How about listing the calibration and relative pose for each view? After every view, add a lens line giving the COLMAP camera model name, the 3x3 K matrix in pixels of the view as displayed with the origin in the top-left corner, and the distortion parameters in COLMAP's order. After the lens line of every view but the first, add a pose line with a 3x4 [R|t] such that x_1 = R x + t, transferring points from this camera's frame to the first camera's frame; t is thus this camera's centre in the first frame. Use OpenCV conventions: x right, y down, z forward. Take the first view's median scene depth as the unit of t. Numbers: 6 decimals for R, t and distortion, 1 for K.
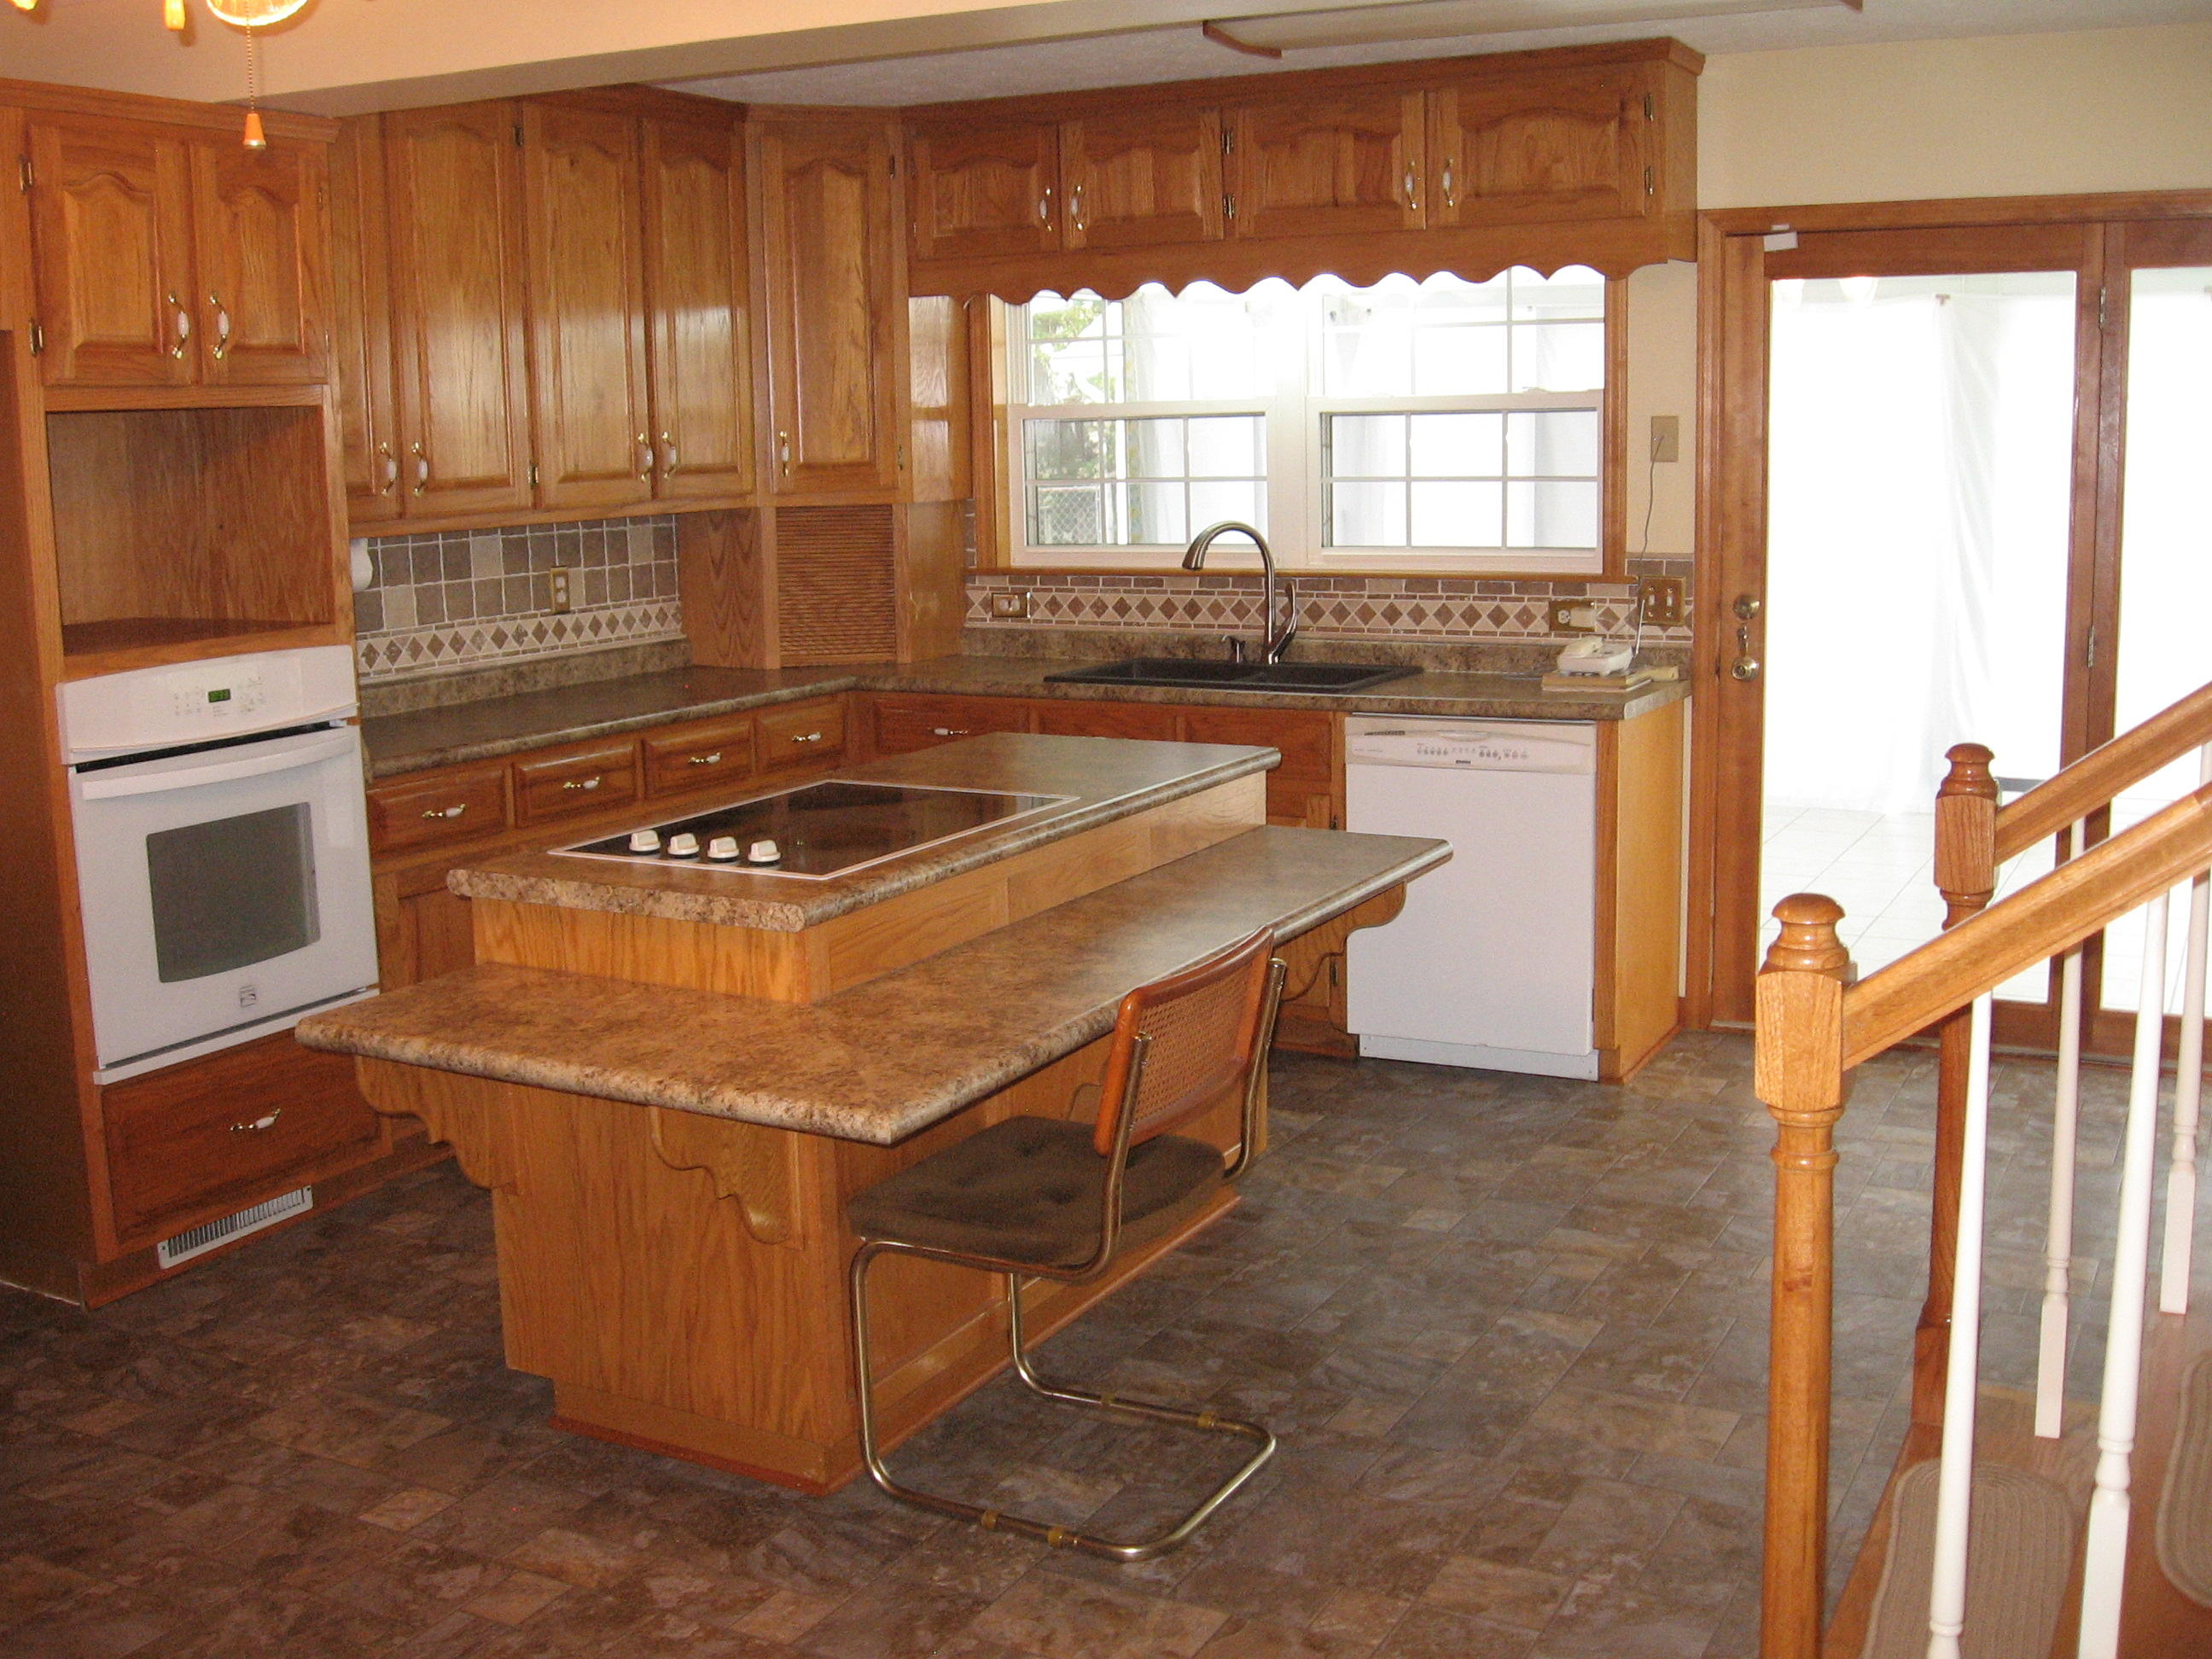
lens RADIAL K [[2307.6, 0, 1101.8], [0, 2307.6, 804.5], [0, 0, 1]] dist [-0.133583, 0.066618]
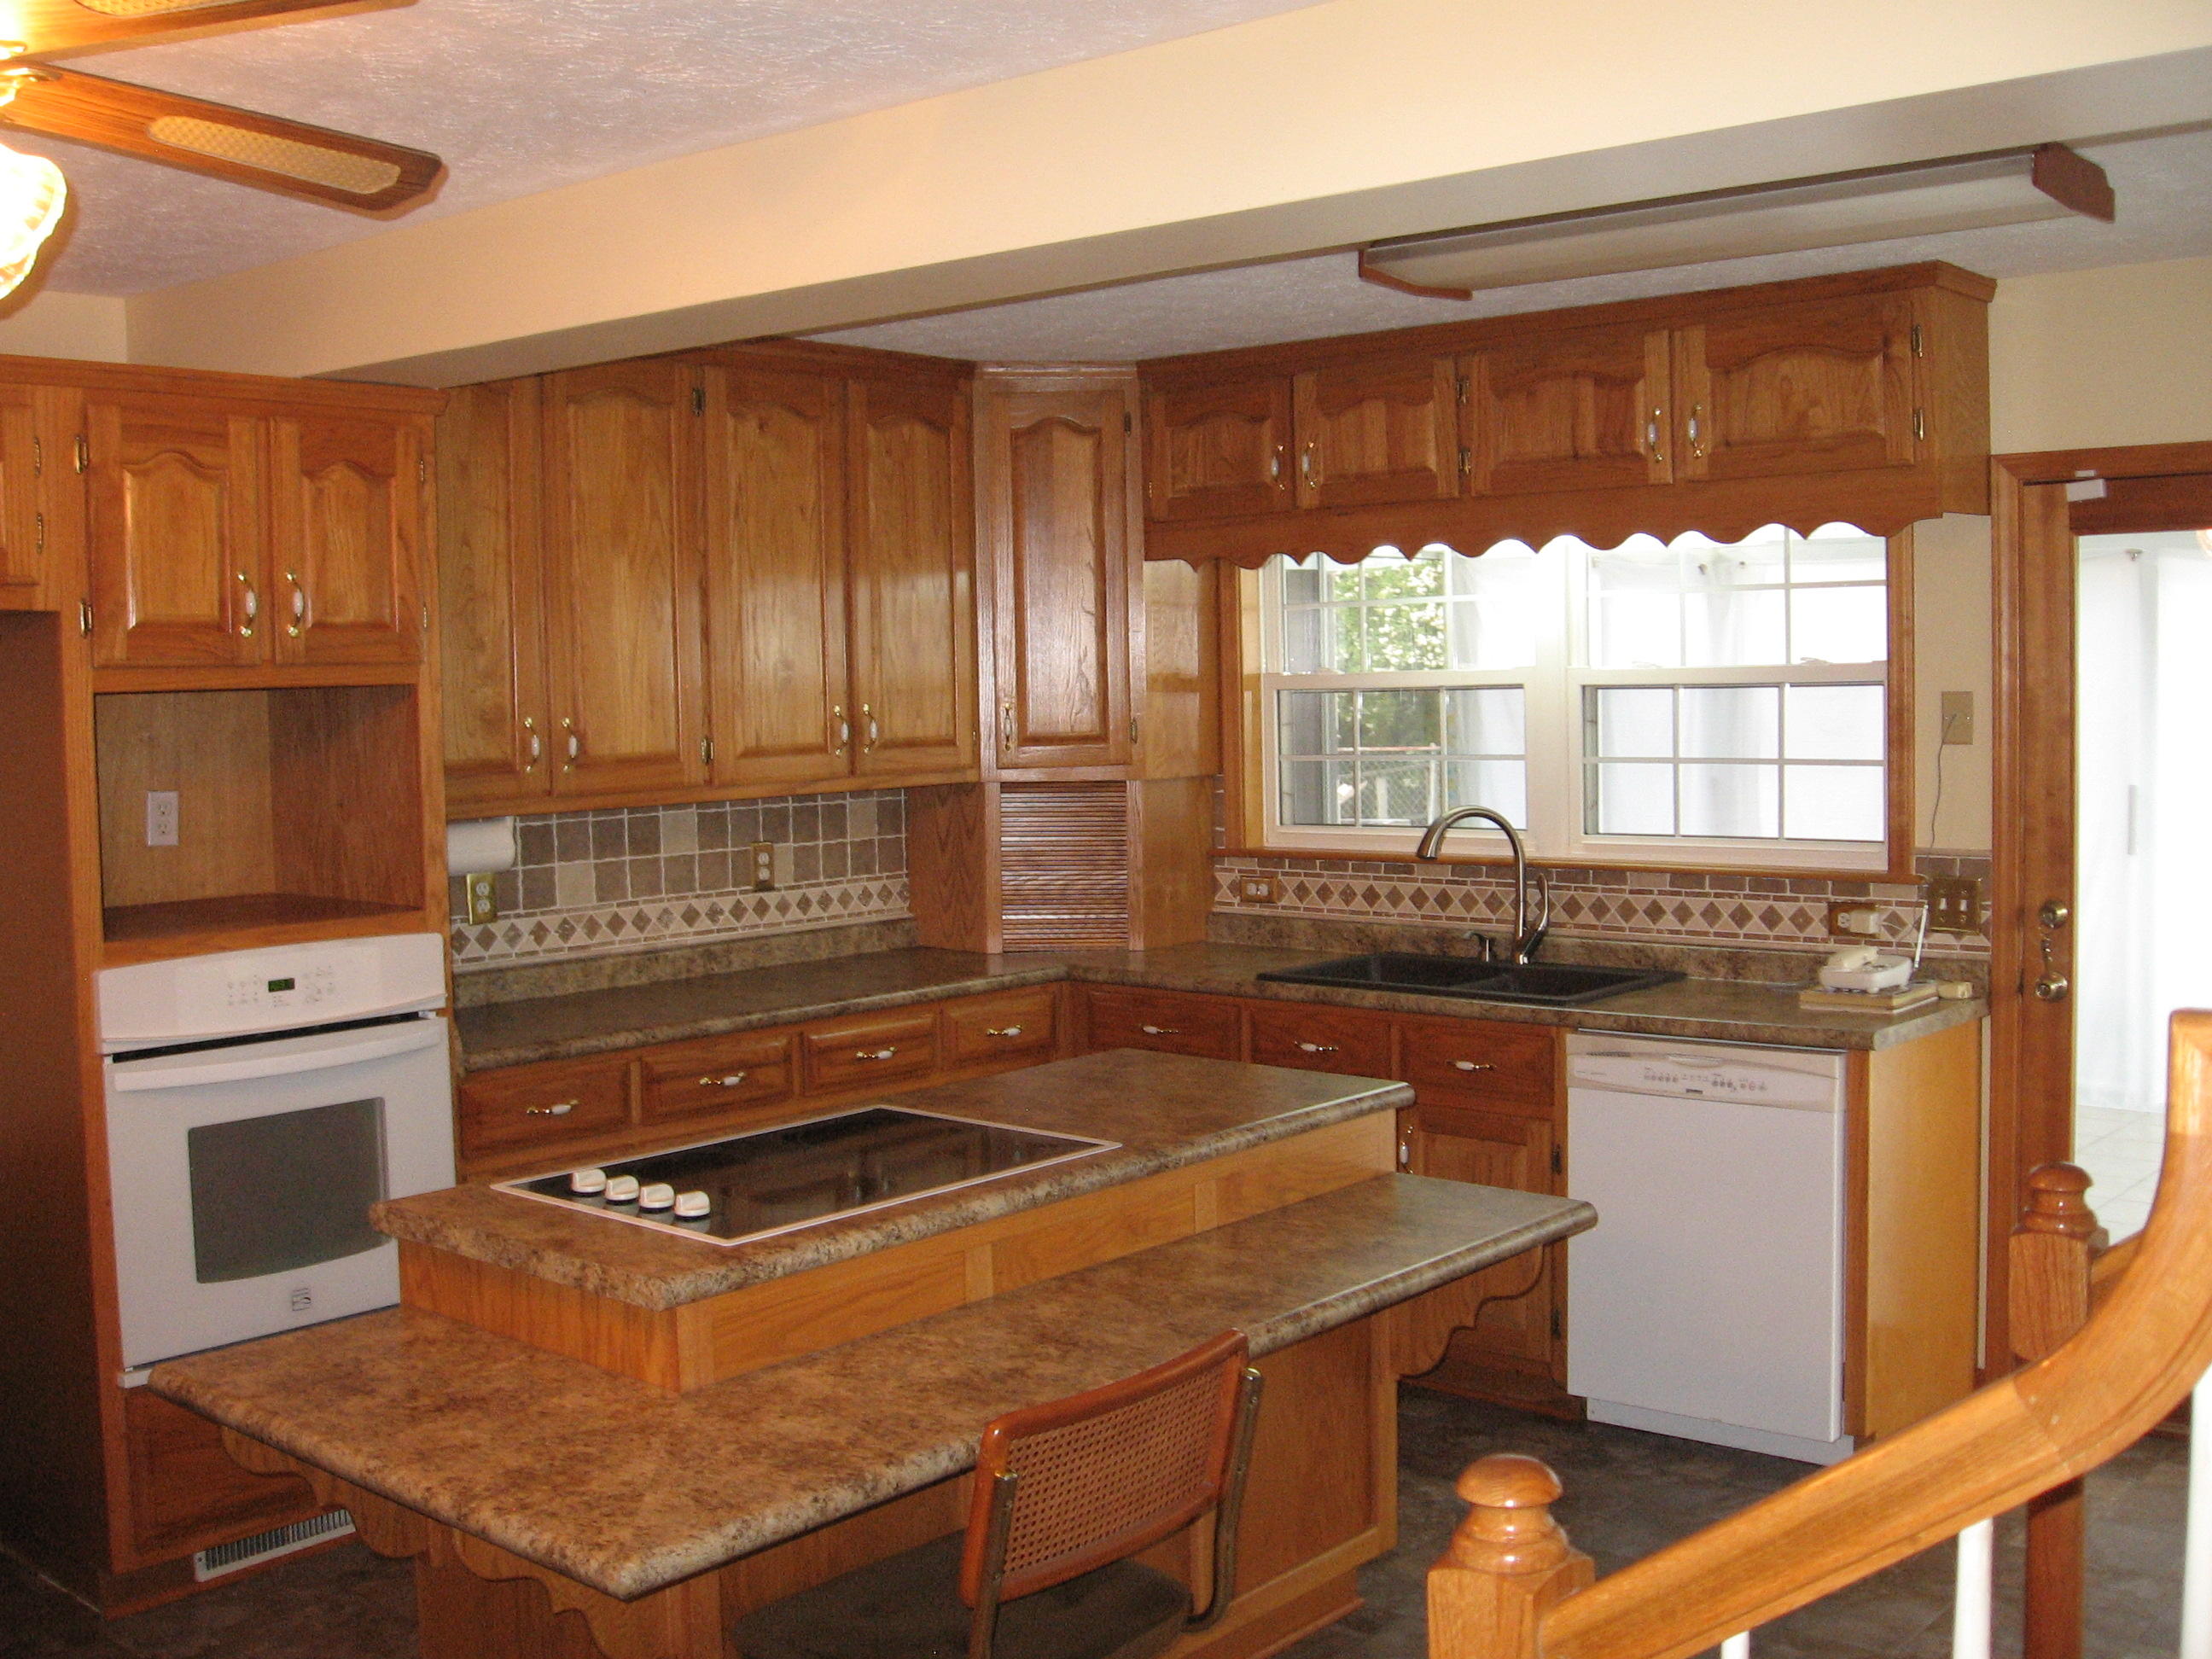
lens RADIAL K [[2307.6, 0, 1101.8], [0, 2307.6, 804.5], [0, 0, 1]] dist [-0.133583, 0.066618]
pose [[0.974937, 0.013187, -0.222089, 0.120187], [-0.036038, 0.994419, -0.099154, -0.030362], [0.219542, 0.104672, 0.969972, 0.098406]]
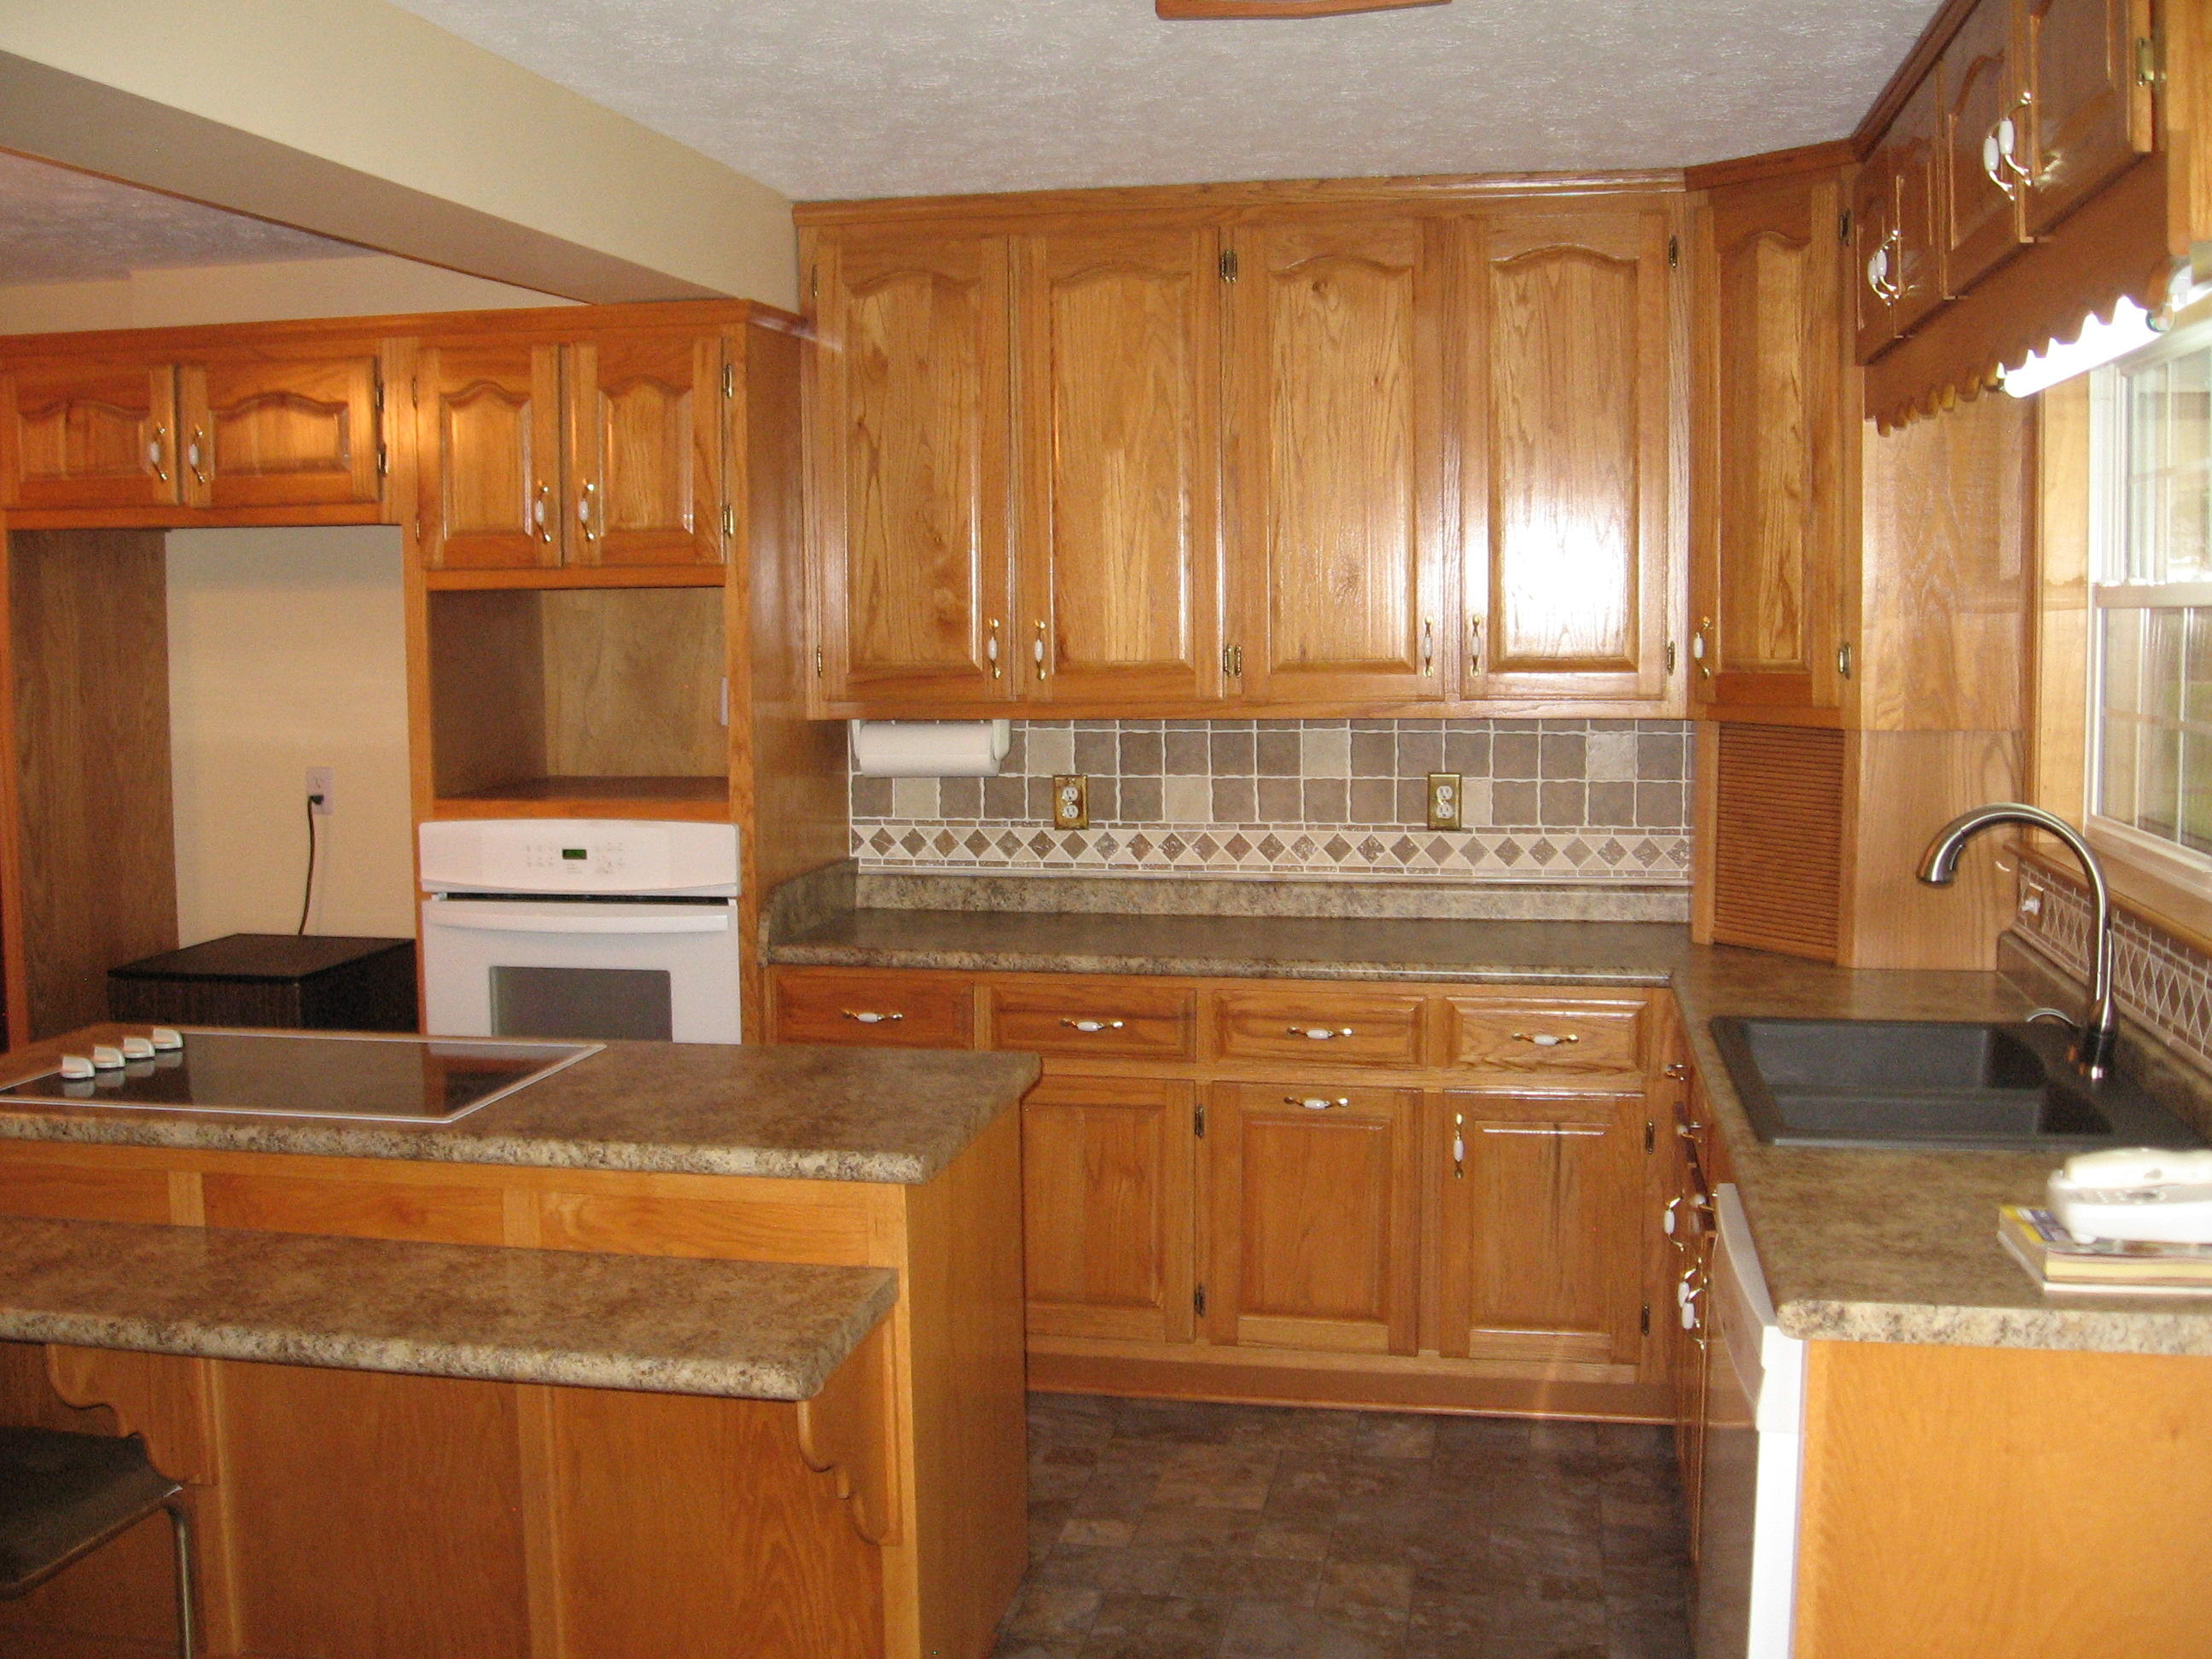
lens RADIAL K [[2279.8, 0, 1106.0], [0, 2279.8, 829.5], [0, 0, 1]] dist [-0.155249, 0.001634]
pose [[0.300599, 0.110587, -0.947318, 0.517030], [-0.152075, 0.986105, 0.066860, -0.124954], [0.941548, 0.123965, 0.313240, 0.662573]]
